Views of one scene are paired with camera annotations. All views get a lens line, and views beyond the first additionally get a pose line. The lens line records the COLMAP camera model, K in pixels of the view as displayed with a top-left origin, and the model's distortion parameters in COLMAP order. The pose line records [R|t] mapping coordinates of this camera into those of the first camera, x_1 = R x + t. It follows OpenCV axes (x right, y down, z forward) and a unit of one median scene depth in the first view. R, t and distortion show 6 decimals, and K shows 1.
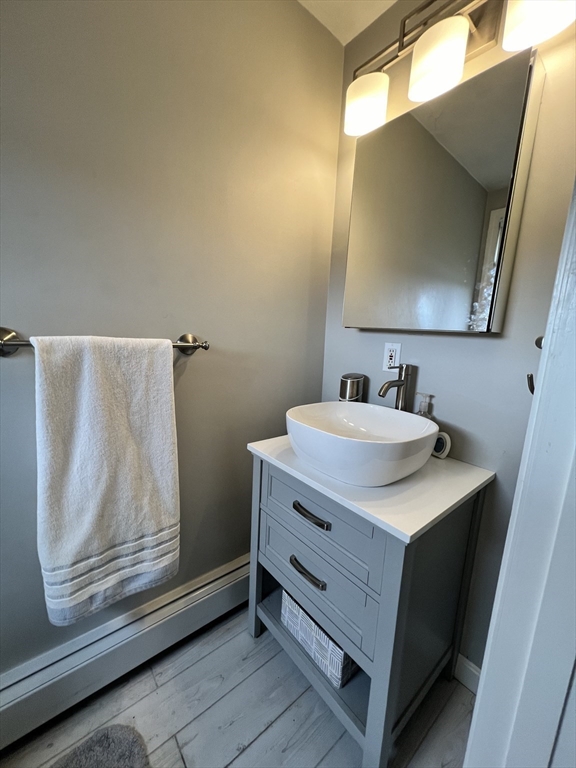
lens RADIAL K [[306.3, 0, 287.9], [0, 306.3, 386.0], [0, 0, 1]] dist [-0.004550, -0.000139]
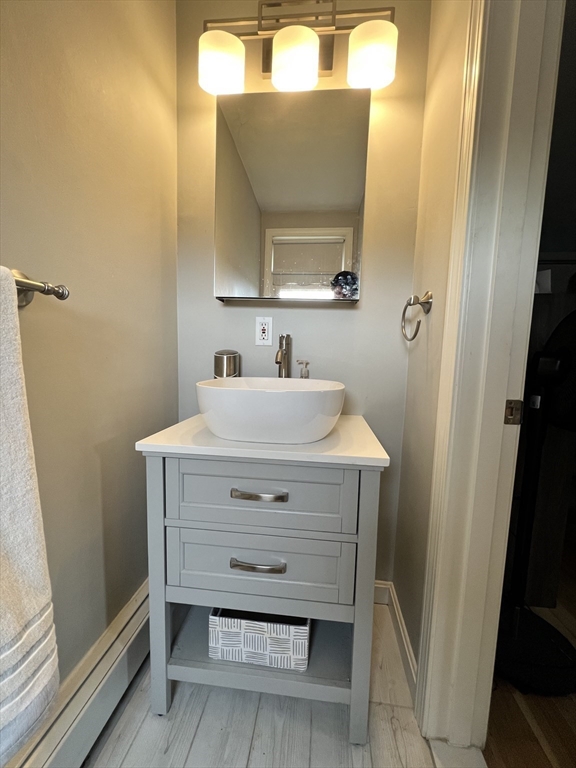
lens RADIAL K [[308.5, 0, 290.2], [0, 308.5, 384.2], [0, 0, 1]] dist [0.000930, -0.000904]
pose [[0.717105, -0.091191, 0.690974, -0.366635], [0.119577, 0.992801, 0.006925, 0.097166], [-0.686631, 0.077658, 0.722847, 0.241957]]
